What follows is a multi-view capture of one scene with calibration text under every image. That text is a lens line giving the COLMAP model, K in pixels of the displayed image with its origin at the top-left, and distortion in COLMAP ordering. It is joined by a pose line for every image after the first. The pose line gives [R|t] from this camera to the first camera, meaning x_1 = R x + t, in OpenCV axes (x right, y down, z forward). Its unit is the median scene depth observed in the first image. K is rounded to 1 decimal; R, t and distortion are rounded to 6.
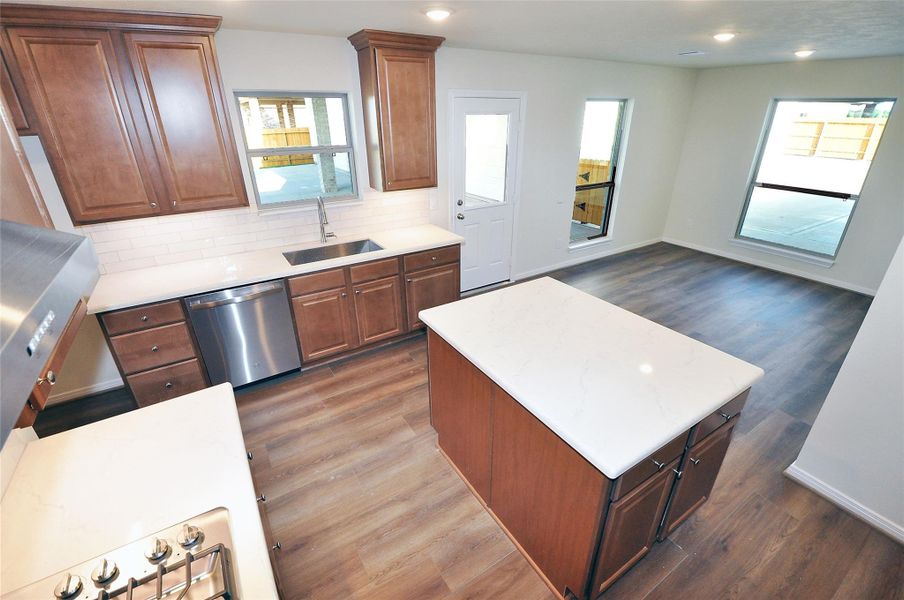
lens RADIAL K [[396.7, 0, 452.0], [0, 396.7, 300.0], [0, 0, 1]] dist [-0.004728, -0.000373]
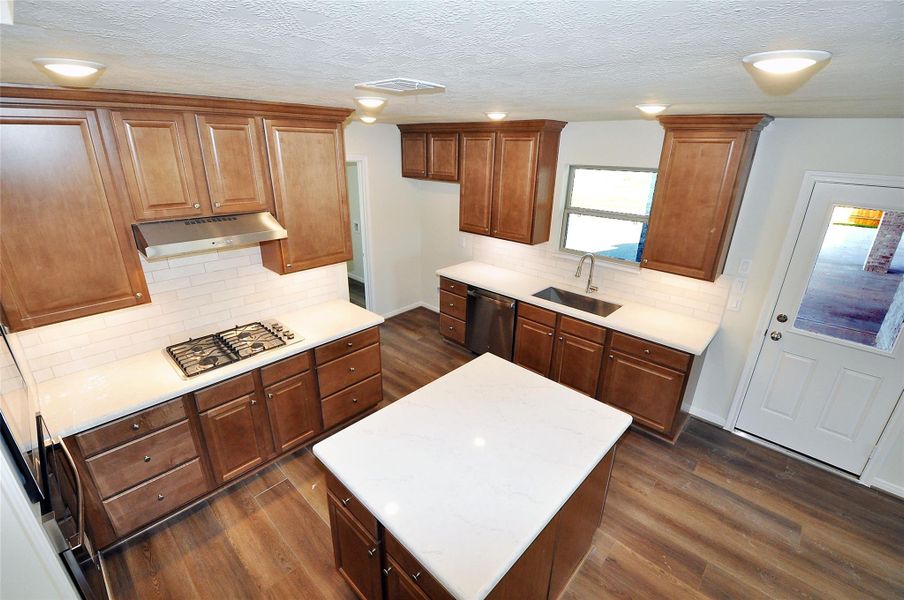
lens RADIAL K [[396.7, 0, 452.0], [0, 396.7, 300.0], [0, 0, 1]] dist [-0.004728, -0.000373]
pose [[0.255216, 0.360946, -0.896985, 0.578576], [-0.427847, 0.874097, 0.230002, -0.215917], [0.867071, 0.325073, 0.377513, 0.245654]]
